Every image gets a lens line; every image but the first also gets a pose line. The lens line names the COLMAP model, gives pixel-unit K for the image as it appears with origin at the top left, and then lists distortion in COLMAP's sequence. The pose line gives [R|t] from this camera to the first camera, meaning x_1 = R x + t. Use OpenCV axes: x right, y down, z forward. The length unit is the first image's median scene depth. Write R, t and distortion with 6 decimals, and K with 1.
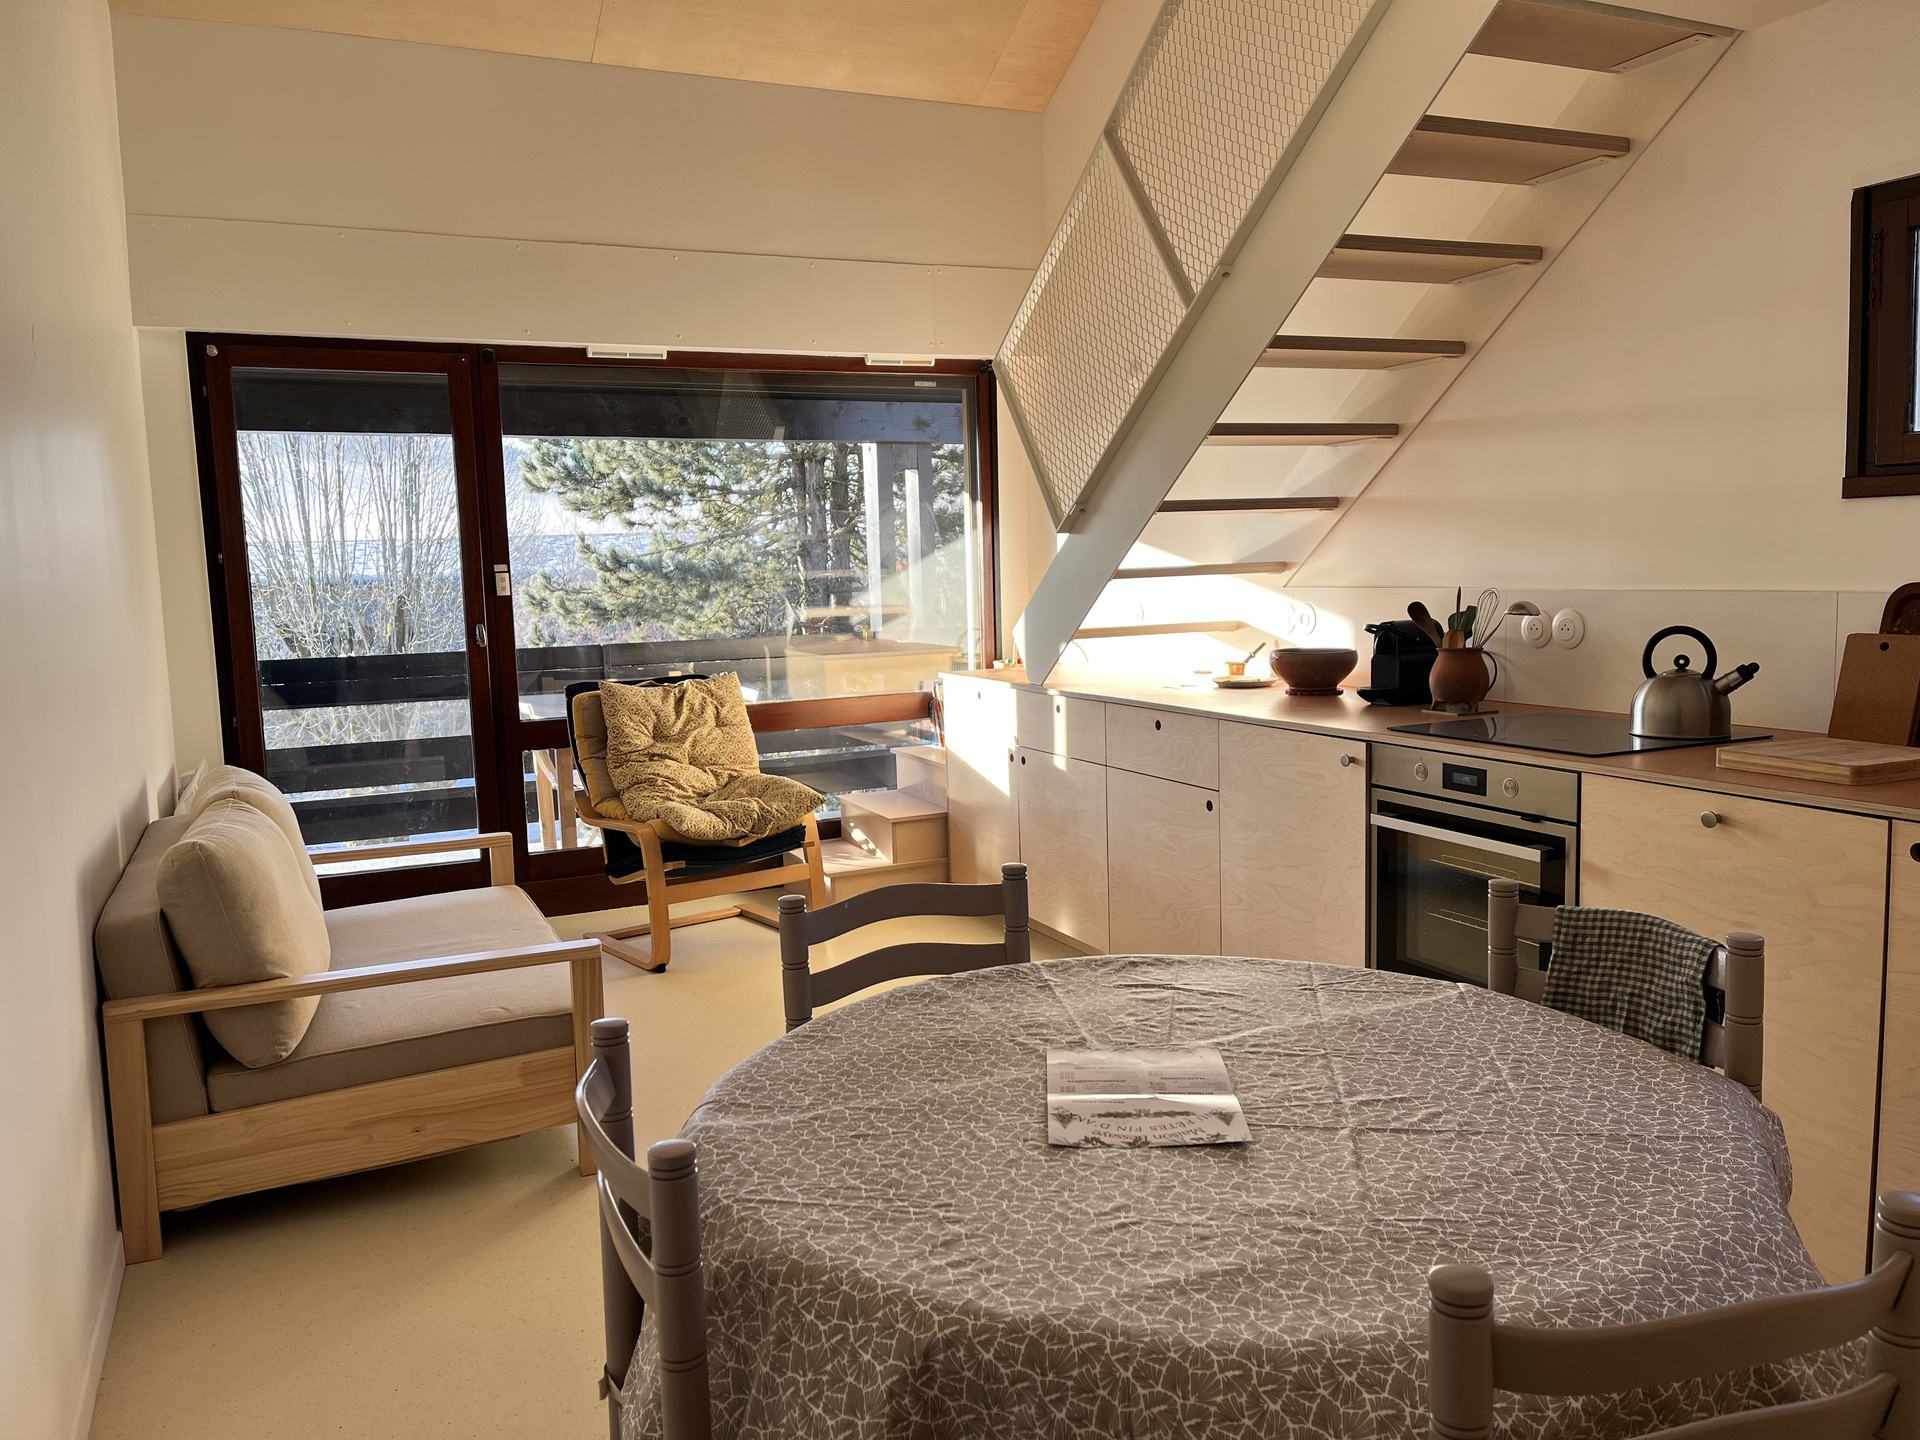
lens RADIAL K [[1434.8, 0, 960.0], [0, 1434.8, 720.0], [0, 0, 1]] dist [0.082739, -0.093502]
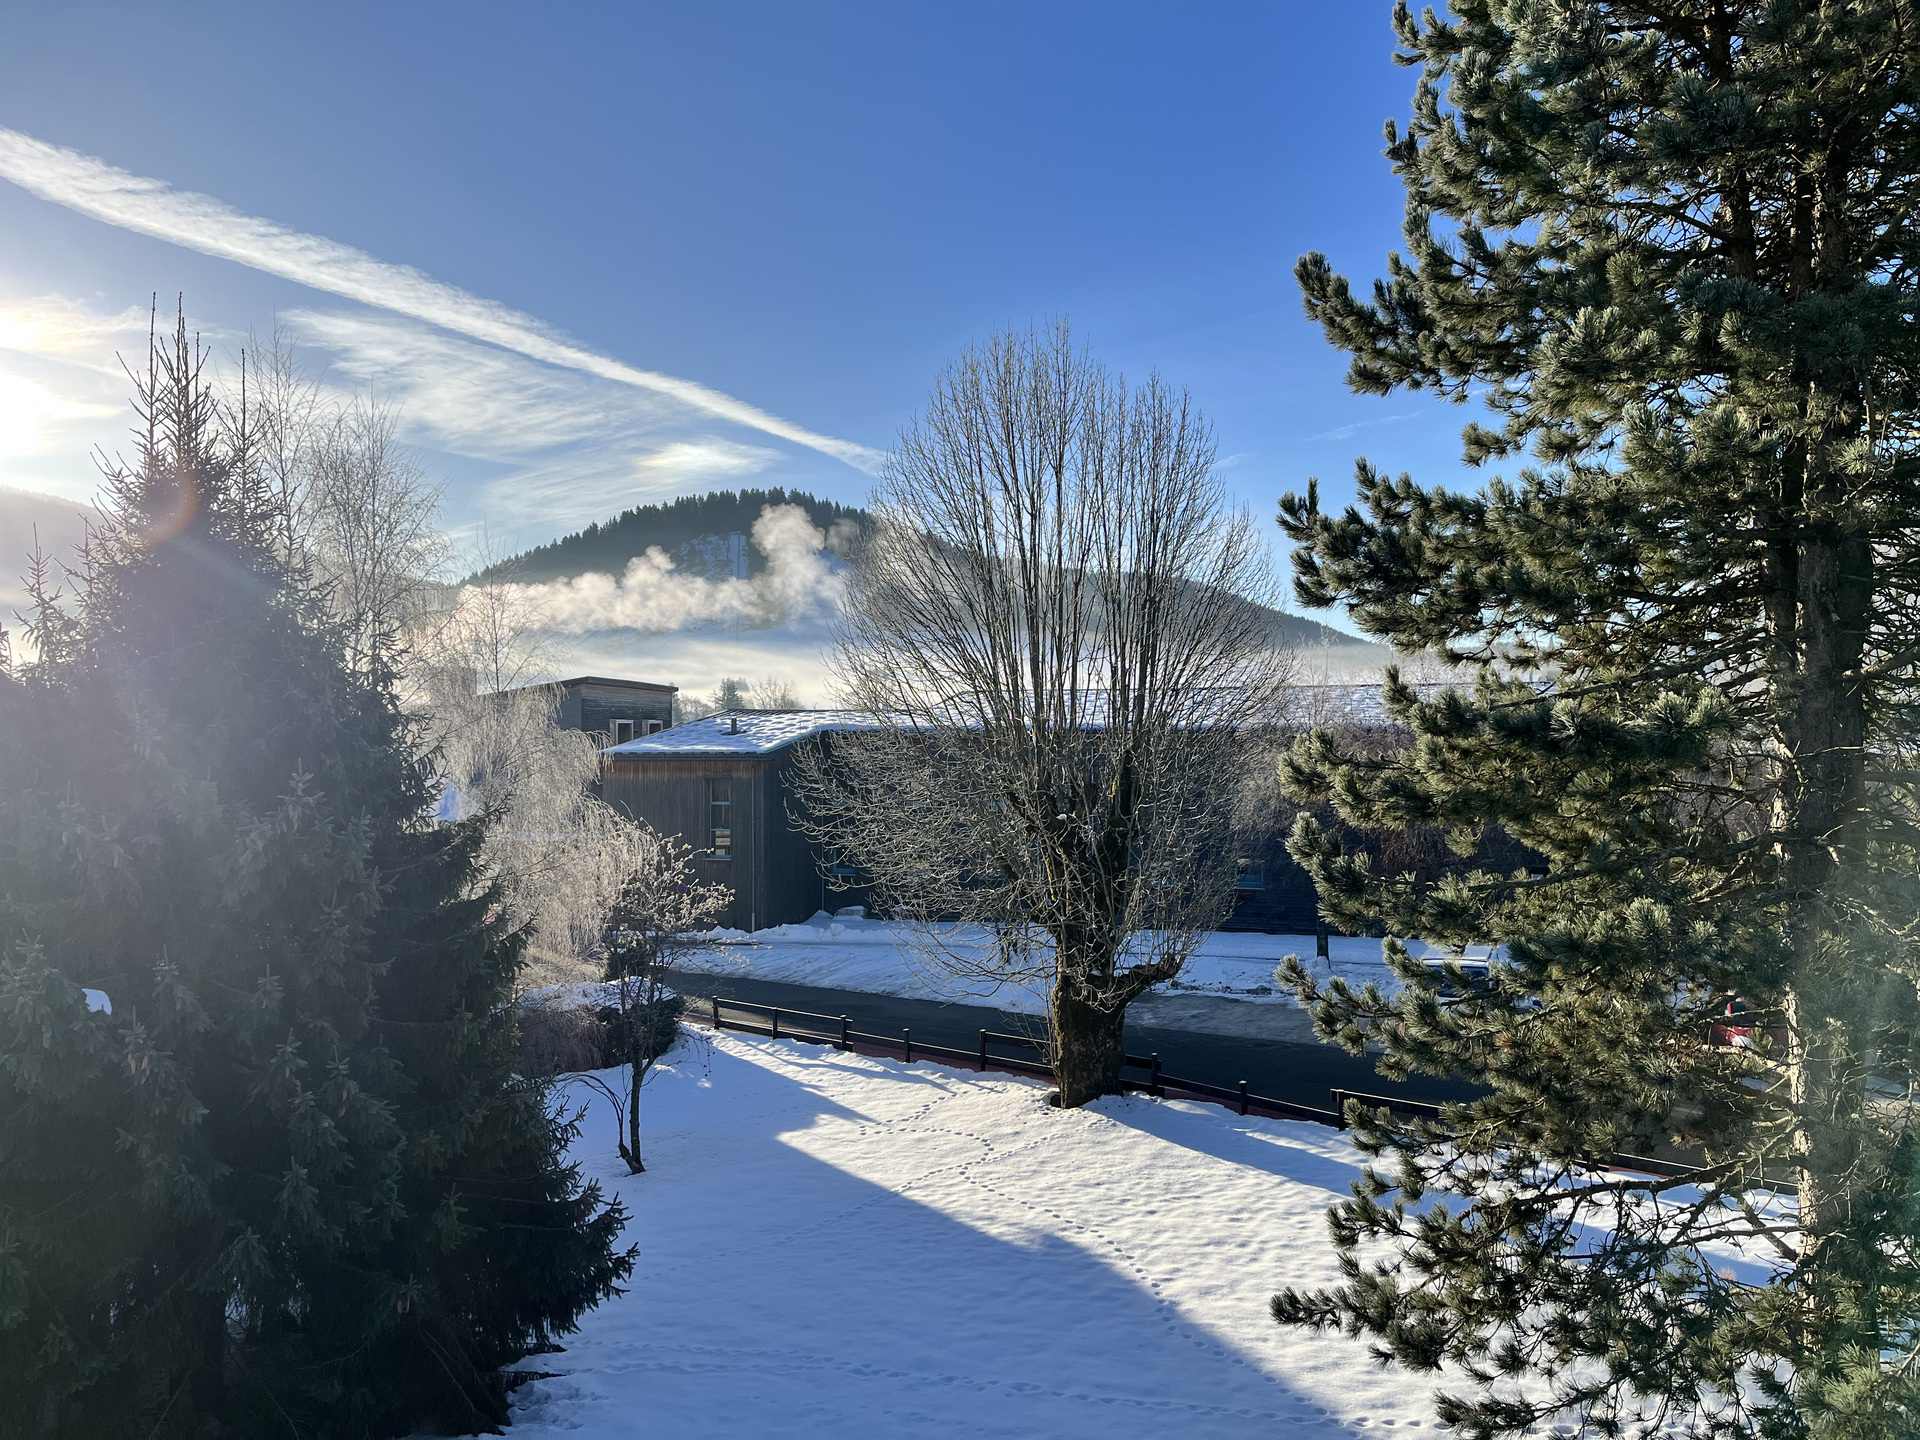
lens RADIAL K [[1434.8, 0, 960.0], [0, 1434.8, 720.0], [0, 0, 1]] dist [0.082739, -0.093502]
pose [[0.879230, 0.022221, -0.475878, -0.415843], [-0.071790, 0.993685, -0.086239, -0.137291], [0.470957, 0.109987, 0.875273, 1.237377]]
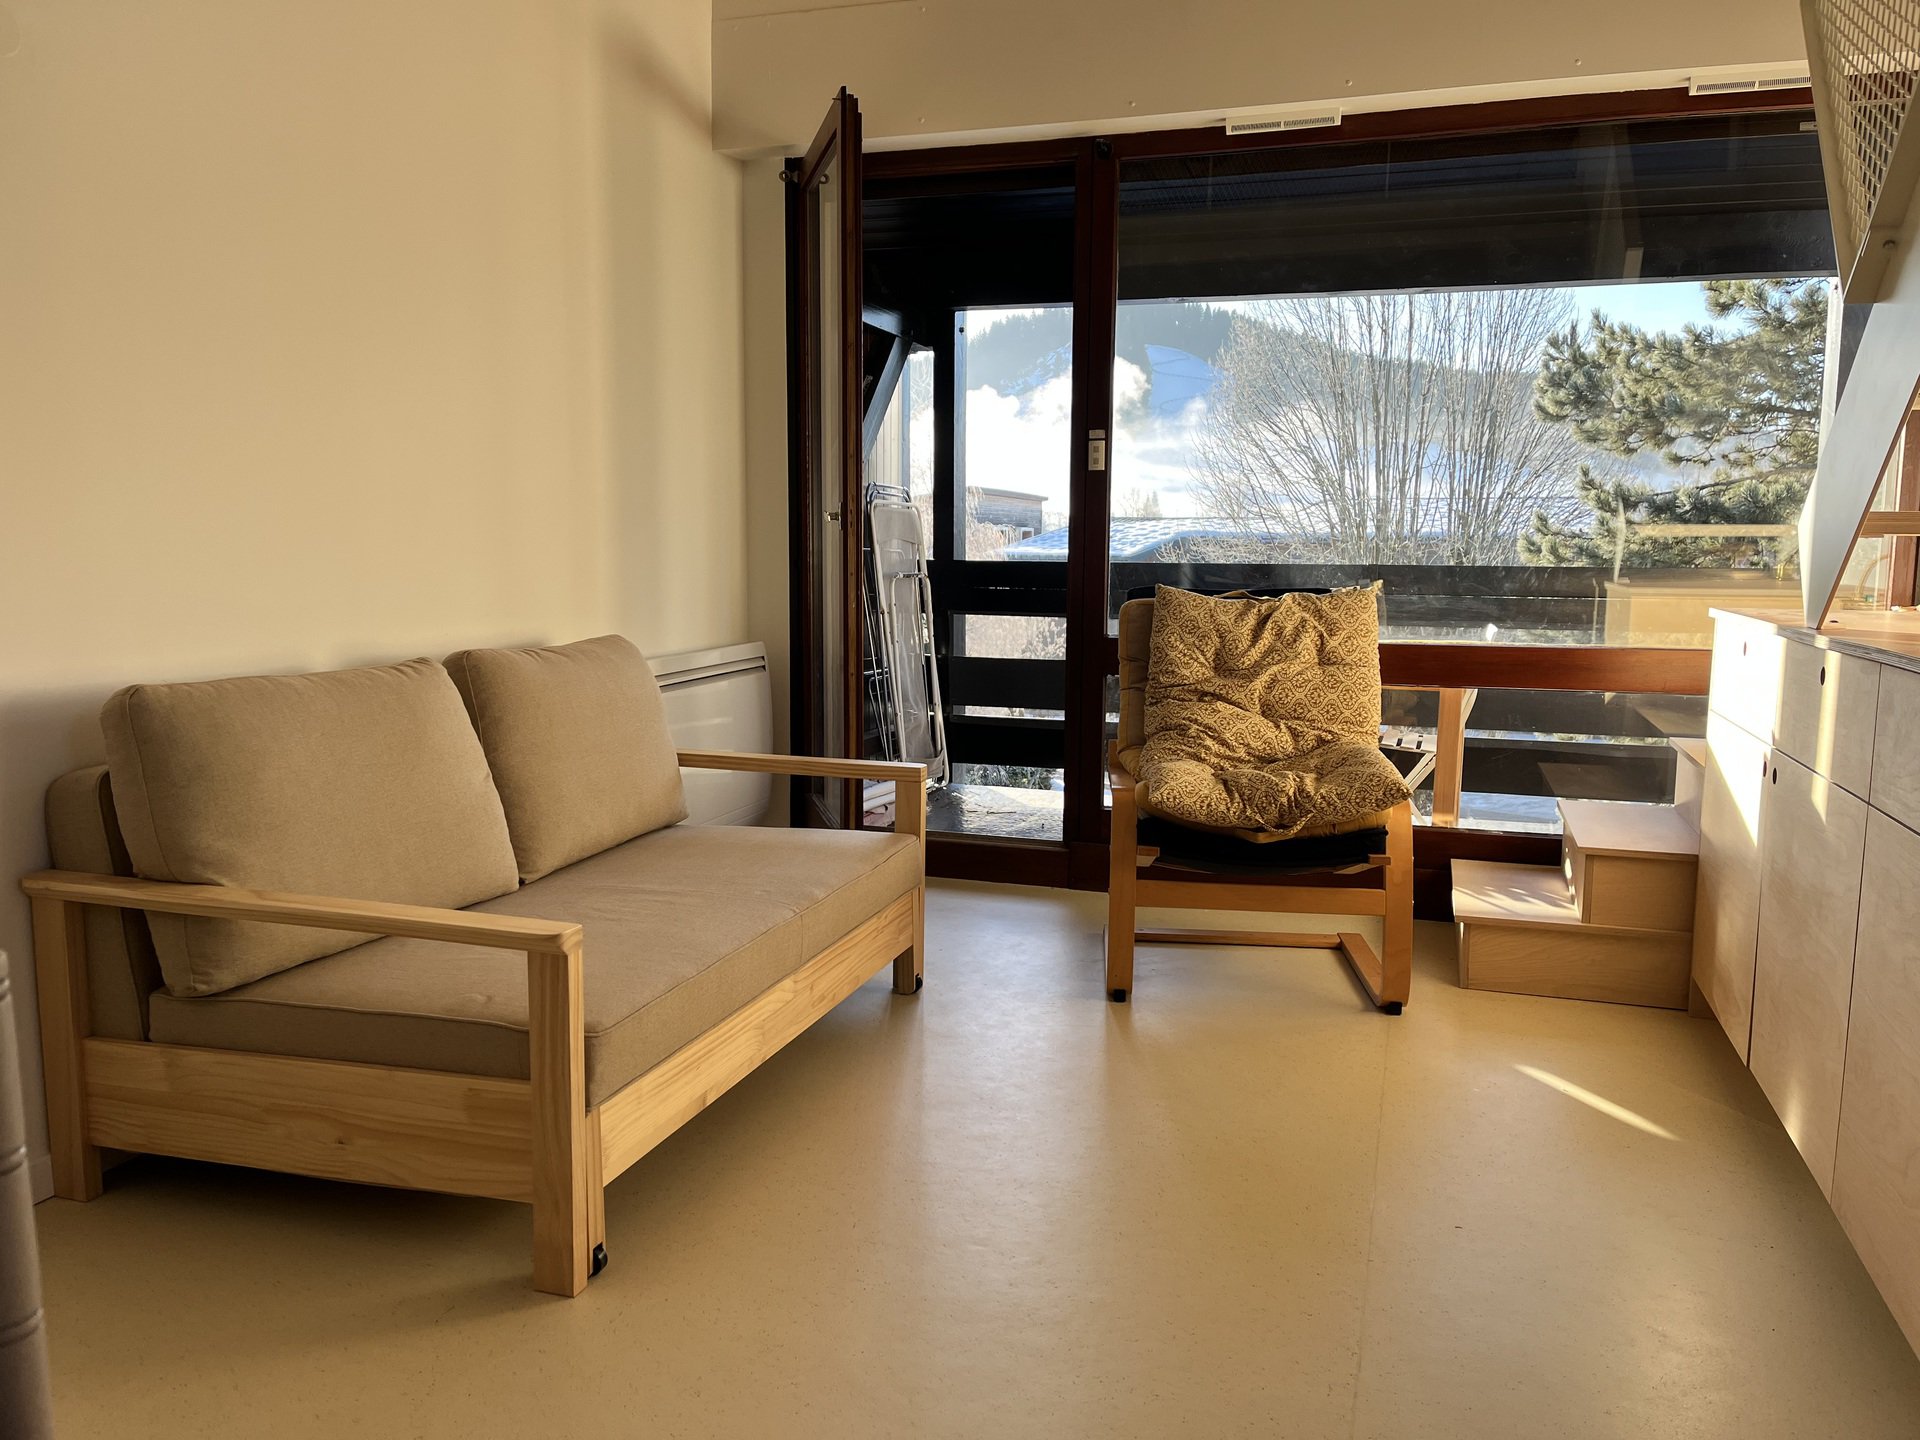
lens RADIAL K [[1434.8, 0, 960.0], [0, 1434.8, 720.0], [0, 0, 1]] dist [0.082739, -0.093502]
pose [[0.735366, 0.118970, -0.667145, 0.161334], [-0.103049, 0.992652, 0.063430, 0.005065], [0.669789, 0.022105, 0.742222, 0.390218]]
